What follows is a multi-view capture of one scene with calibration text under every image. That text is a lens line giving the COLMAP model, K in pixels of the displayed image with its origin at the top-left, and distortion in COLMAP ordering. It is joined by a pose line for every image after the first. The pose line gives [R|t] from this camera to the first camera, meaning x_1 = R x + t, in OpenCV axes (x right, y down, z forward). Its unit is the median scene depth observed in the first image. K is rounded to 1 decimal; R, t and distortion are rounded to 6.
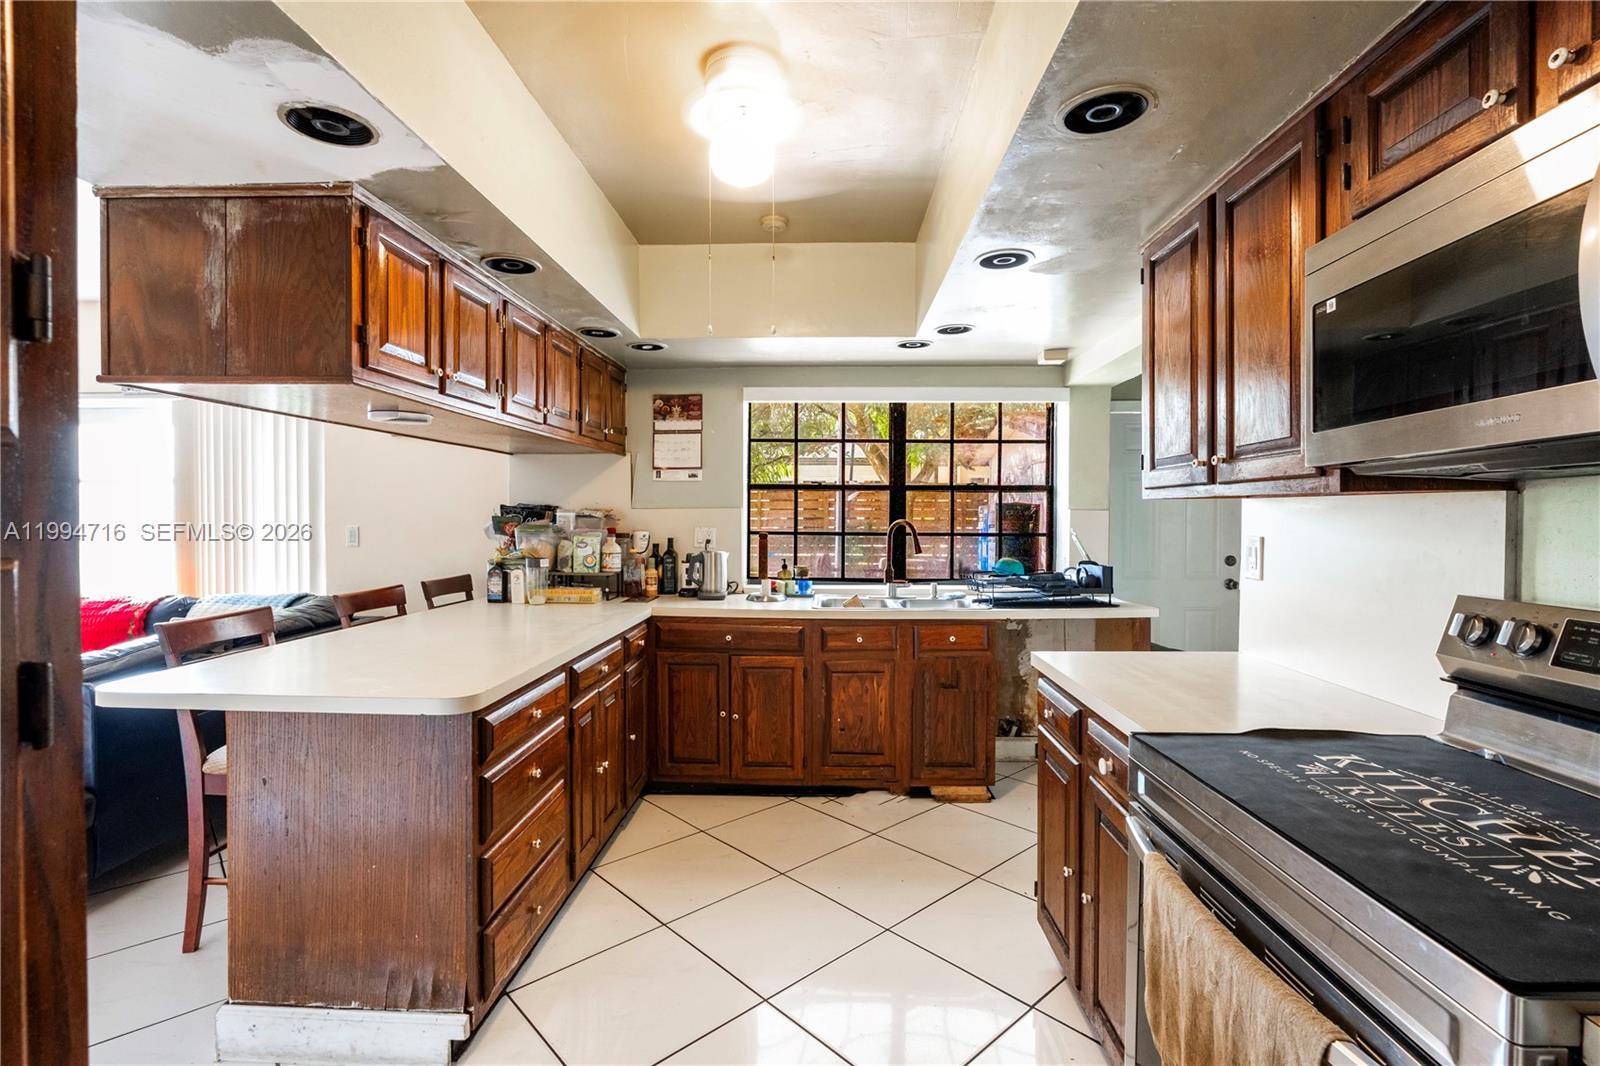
lens RADIAL K [[726.9, 0, 800.0], [0, 726.9, 533.0], [0, 0, 1]] dist [-0.002263, 0.000568]
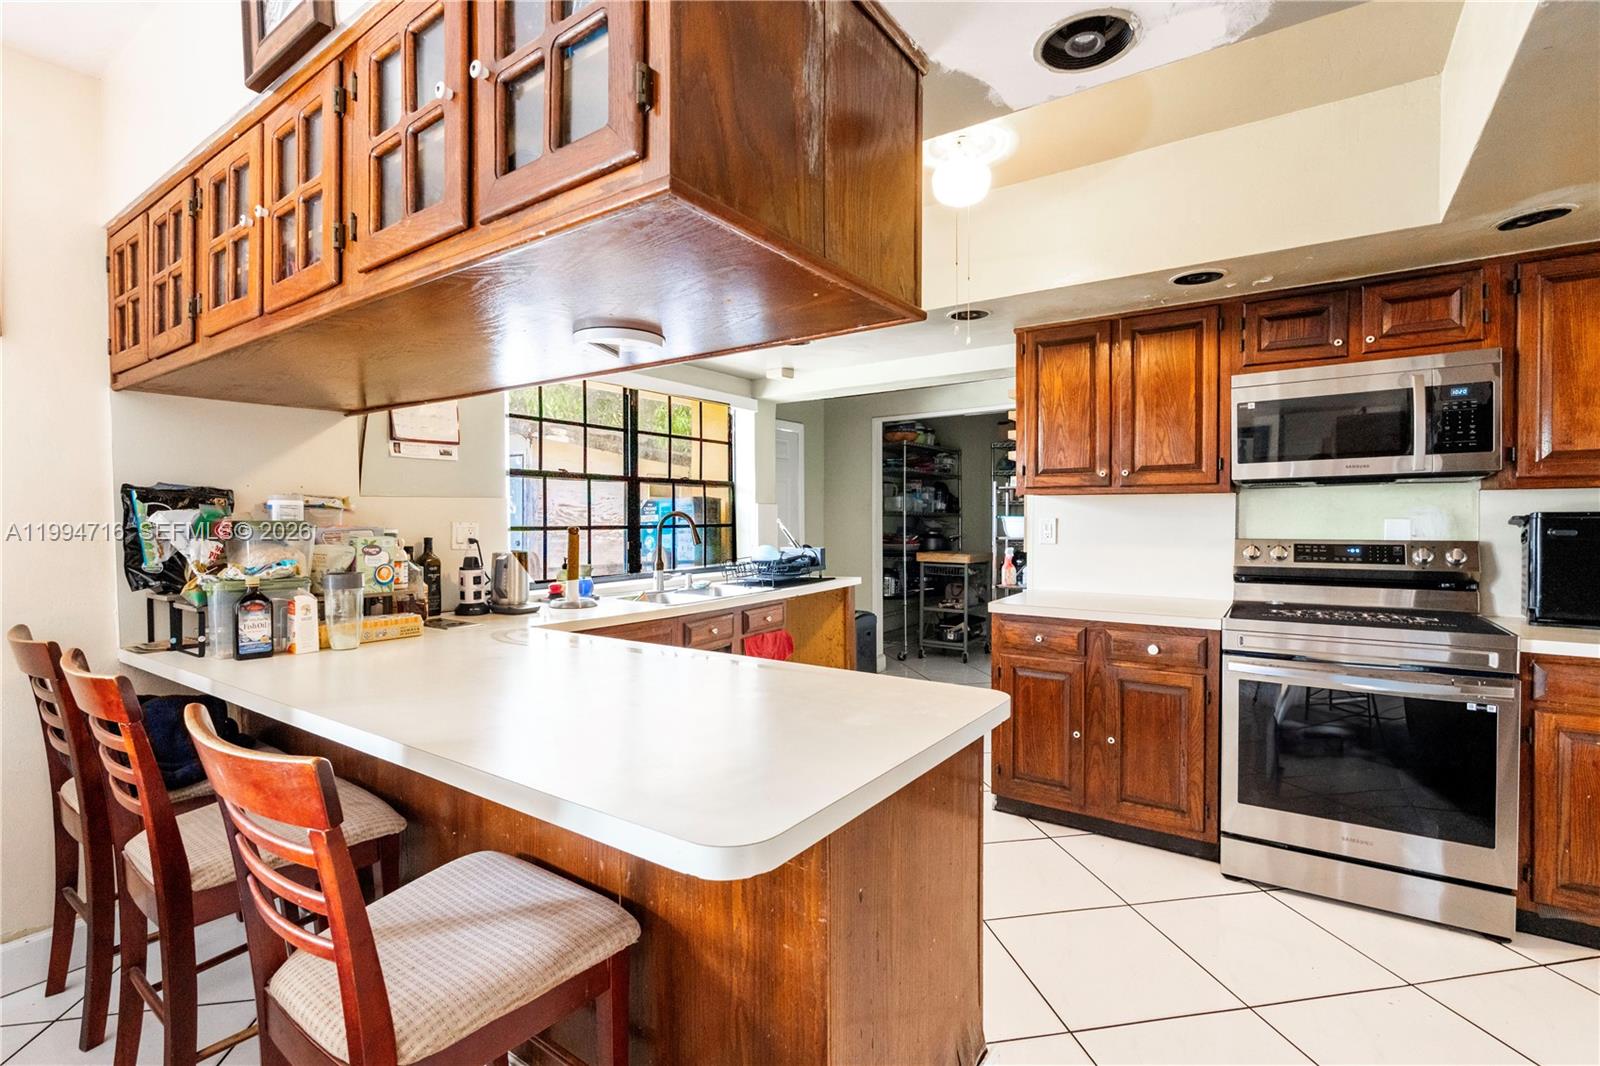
lens RADIAL K [[726.9, 0, 800.0], [0, 726.9, 533.0], [0, 0, 1]] dist [-0.002263, 0.000568]
pose [[0.545332, -0.024574, 0.837860, -0.576272], [0.023708, 0.999622, 0.013888, 0.000898], [-0.837885, 0.012290, 0.545709, 0.301602]]
